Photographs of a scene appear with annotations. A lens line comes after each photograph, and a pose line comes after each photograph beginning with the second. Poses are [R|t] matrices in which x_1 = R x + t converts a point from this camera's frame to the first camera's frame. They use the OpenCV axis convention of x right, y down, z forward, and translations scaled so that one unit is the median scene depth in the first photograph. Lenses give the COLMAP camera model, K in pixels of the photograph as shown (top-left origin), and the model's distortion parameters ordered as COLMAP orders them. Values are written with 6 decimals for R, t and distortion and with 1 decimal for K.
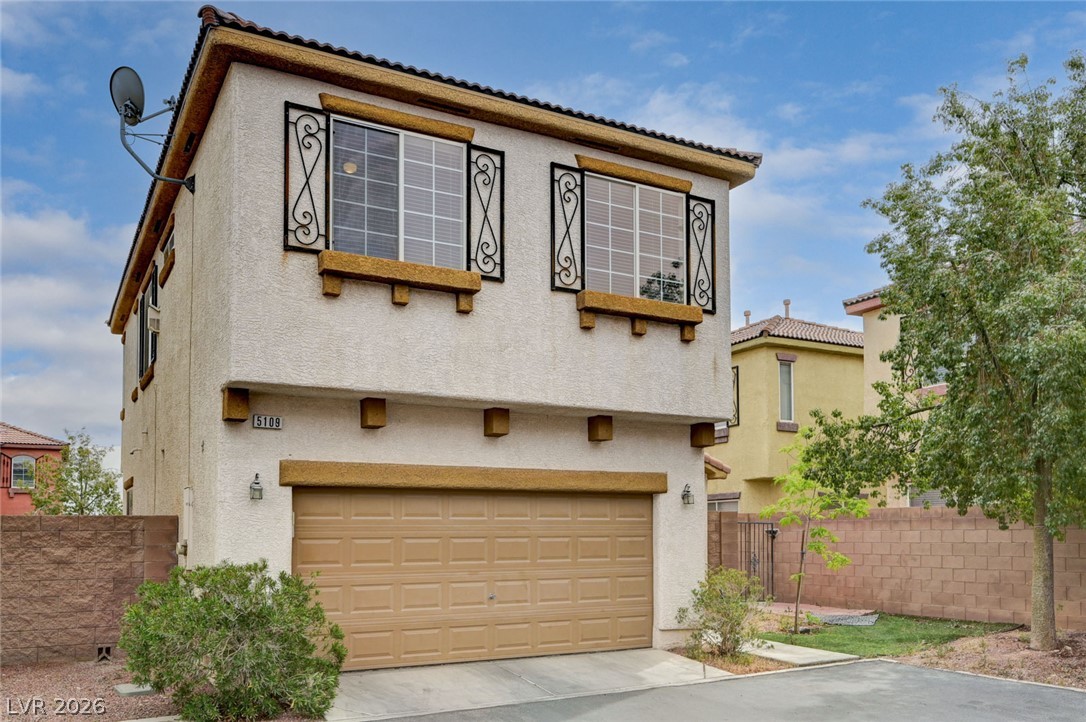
lens RADIAL K [[922.6, 0, 545.2], [0, 922.6, 494.6], [0, 0, 1]] dist [-0.008666, 0.009495]
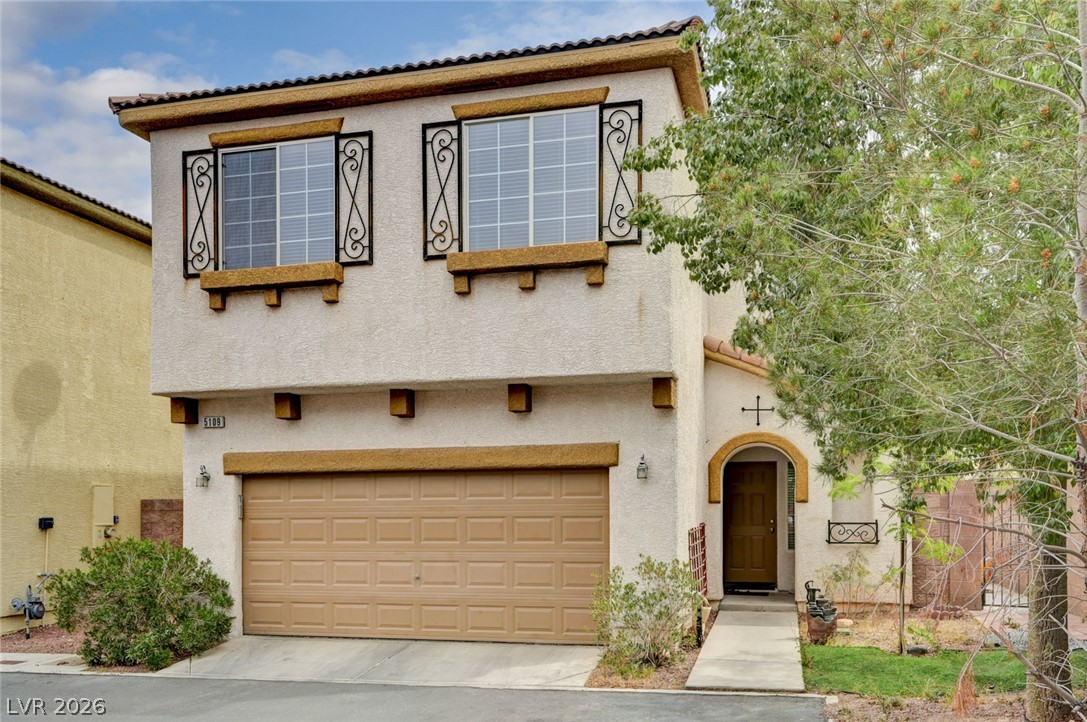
lens RADIAL K [[872.0, 0, 544.0], [0, 872.0, 497.5], [0, 0, 1]] dist [0.041062, -0.035123]
pose [[0.721624, -0.012817, -0.692166, 0.726371], [0.032769, 0.999340, 0.015659, 0.014016], [0.691509, -0.033982, 0.721568, 0.424039]]
